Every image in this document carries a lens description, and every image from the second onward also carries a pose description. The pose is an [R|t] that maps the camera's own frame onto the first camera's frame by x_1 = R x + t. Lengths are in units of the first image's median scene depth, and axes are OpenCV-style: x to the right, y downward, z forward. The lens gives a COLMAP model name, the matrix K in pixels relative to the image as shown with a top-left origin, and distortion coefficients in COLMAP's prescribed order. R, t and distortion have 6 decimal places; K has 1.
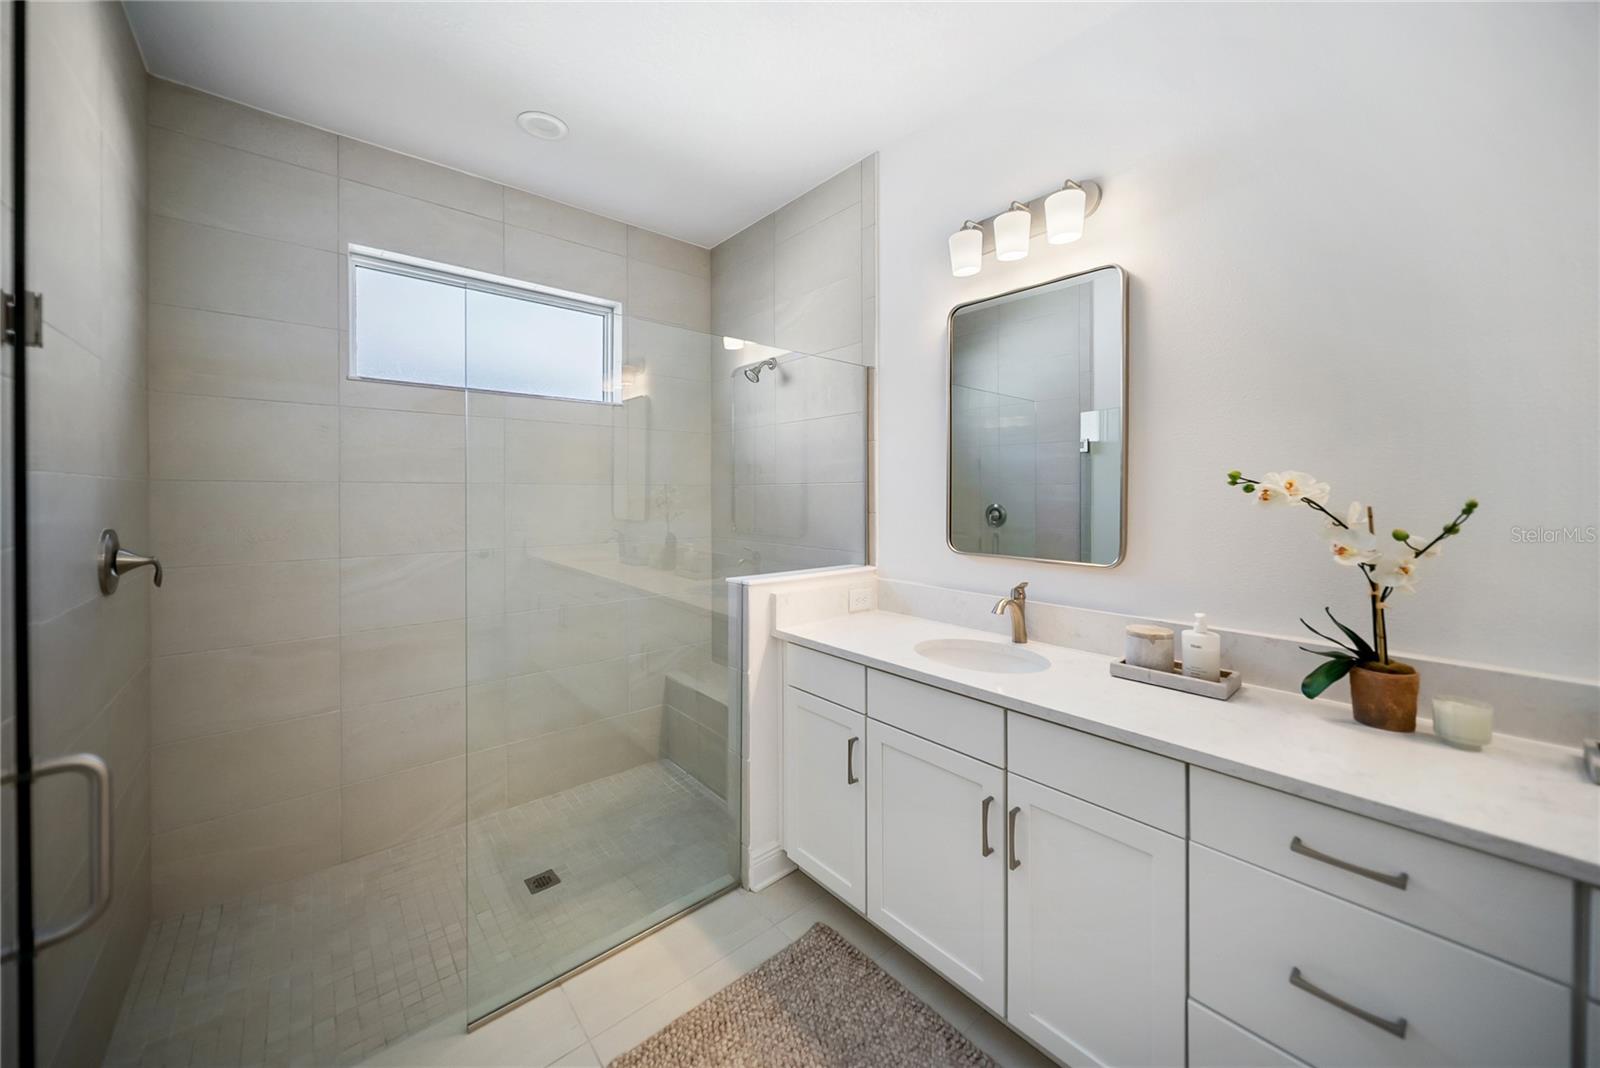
lens RADIAL K [[581.1, 0, 801.5], [0, 581.1, 494.3], [0, 0, 1]] dist [-0.000606, 0.000197]
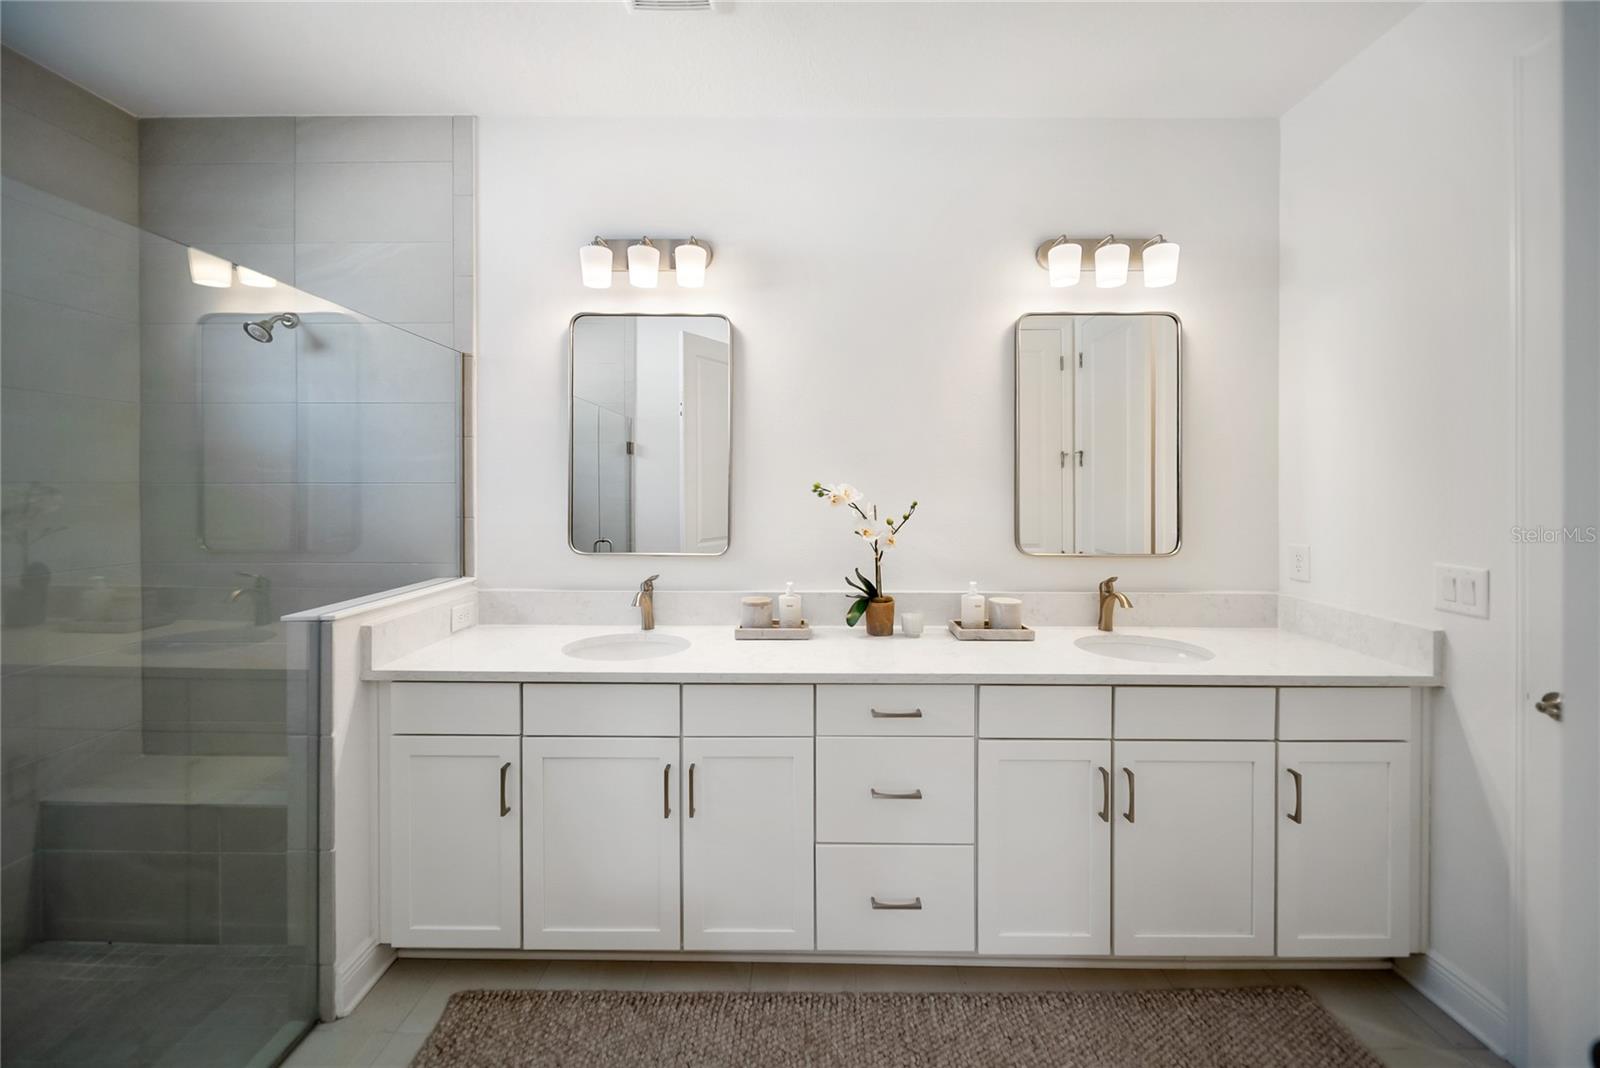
lens RADIAL K [[587.0, 0, 795.7], [0, 587.0, 484.0], [0, 0, 1]] dist [-0.000663, 0.000037]
pose [[0.659725, 0.004345, 0.751495, -0.308892], [-0.001420, 0.999989, -0.004534, -0.022469], [-0.751506, 0.001924, 0.659724, 0.038939]]
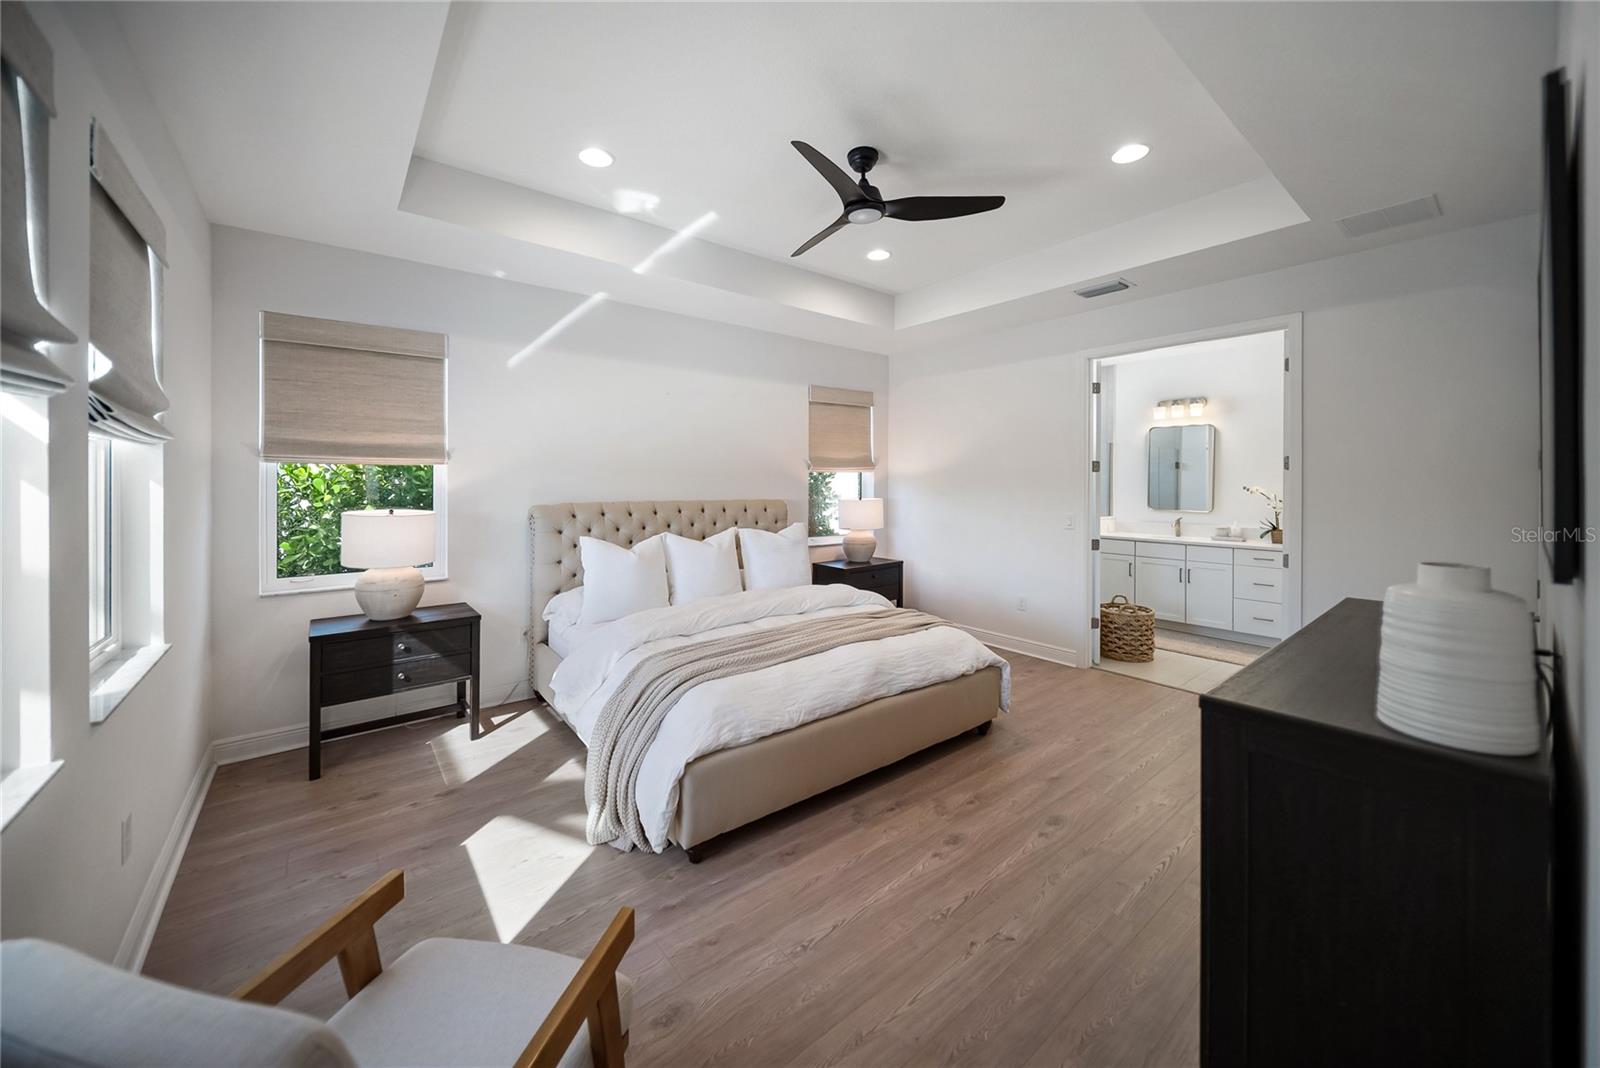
lens RADIAL K [[613.1, 0, 787.1], [0, 613.1, 488.4], [0, 0, 1]] dist [-0.000240, -0.000011]
pose [[0.999903, 0.005727, -0.012714, -1.868530], [-0.005644, 0.999963, 0.006564, -0.024716], [0.012751, -0.006492, 0.999898, -2.590195]]
